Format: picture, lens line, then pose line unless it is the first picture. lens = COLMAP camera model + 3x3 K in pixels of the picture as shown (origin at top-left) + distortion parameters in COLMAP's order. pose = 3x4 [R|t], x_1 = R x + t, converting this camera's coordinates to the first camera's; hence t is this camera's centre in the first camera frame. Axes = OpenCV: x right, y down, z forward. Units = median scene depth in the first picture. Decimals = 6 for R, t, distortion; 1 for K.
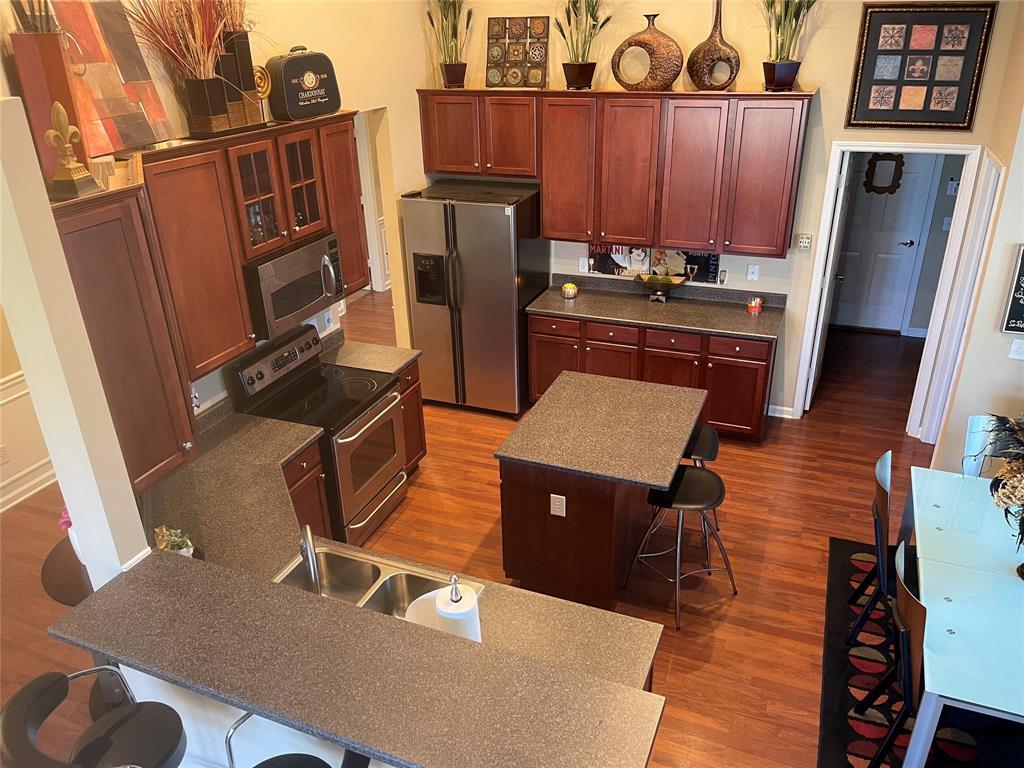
lens RADIAL K [[770.7, 0, 510.4], [0, 770.7, 390.8], [0, 0, 1]] dist [0.064109, -0.082893]
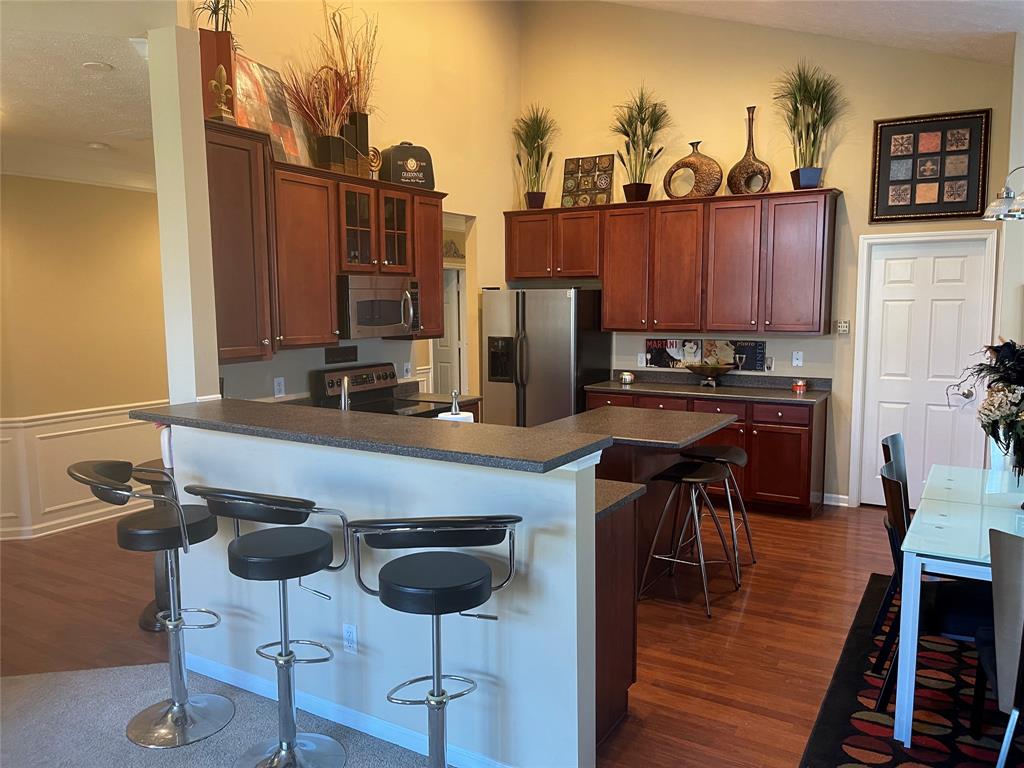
lens RADIAL K [[770.7, 0, 510.6], [0, 770.7, 391.0], [0, 0, 1]] dist [0.064109, -0.082893]
pose [[0.988297, 0.037375, -0.147895, 0.088207], [-0.082917, 0.945407, -0.315168, 0.285181], [0.128042, 0.323742, 0.937441, -0.047107]]
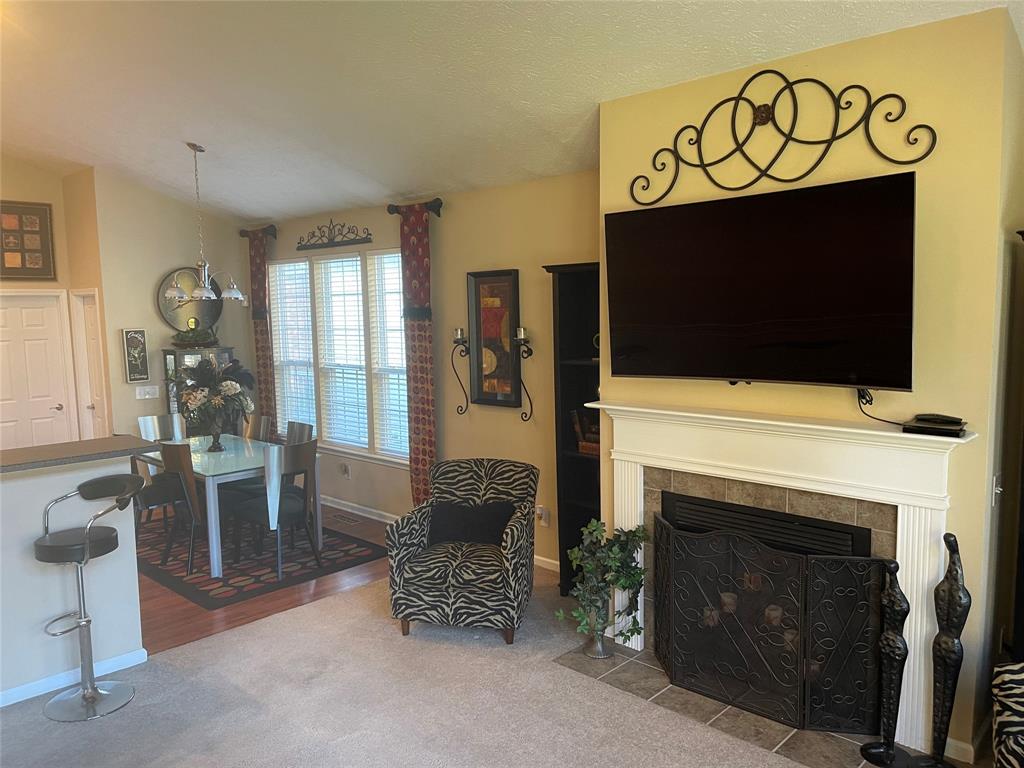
lens RADIAL K [[770.7, 0, 509.3], [0, 770.7, 394.3], [0, 0, 1]] dist [0.064109, -0.082893]
pose [[0.367431, -0.085184, 0.926142, -0.506040], [0.409216, 0.909034, -0.078739, 0.342102], [-0.835187, 0.407923, 0.368866, -0.226283]]
